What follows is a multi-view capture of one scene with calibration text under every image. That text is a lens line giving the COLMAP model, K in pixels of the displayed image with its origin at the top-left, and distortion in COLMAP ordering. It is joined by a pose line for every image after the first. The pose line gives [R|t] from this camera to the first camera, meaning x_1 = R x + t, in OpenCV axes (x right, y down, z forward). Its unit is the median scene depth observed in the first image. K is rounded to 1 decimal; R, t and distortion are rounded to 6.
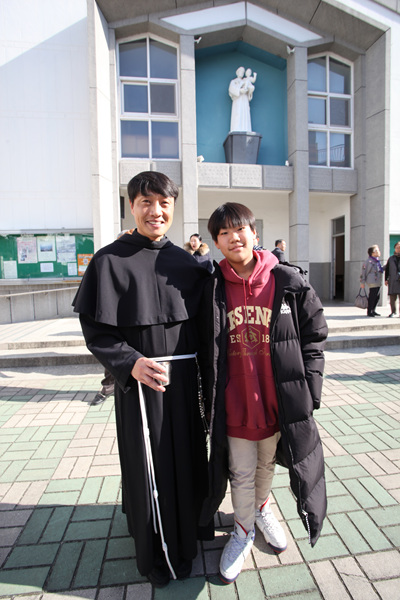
lens RADIAL K [[293.4, 0, 192.8], [0, 293.4, 299.2], [0, 0, 1]] dist [-0.077081, 0.027562]
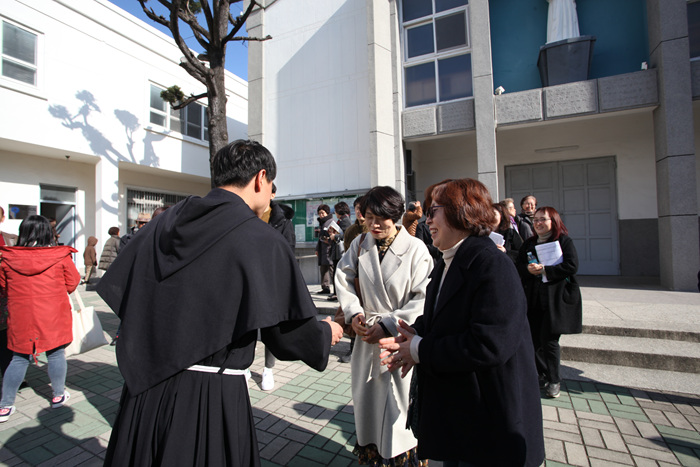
lens RADIAL K [[342.3, 0, 341.2], [0, 342.3, 233.6], [0, 0, 1]] dist [-0.077081, 0.027562]
pose [[0.831451, -0.007164, -0.555551, 0.169541], [-0.043222, 0.996053, -0.077531, -0.008413], [0.553914, 0.088475, 0.827860, 0.044268]]
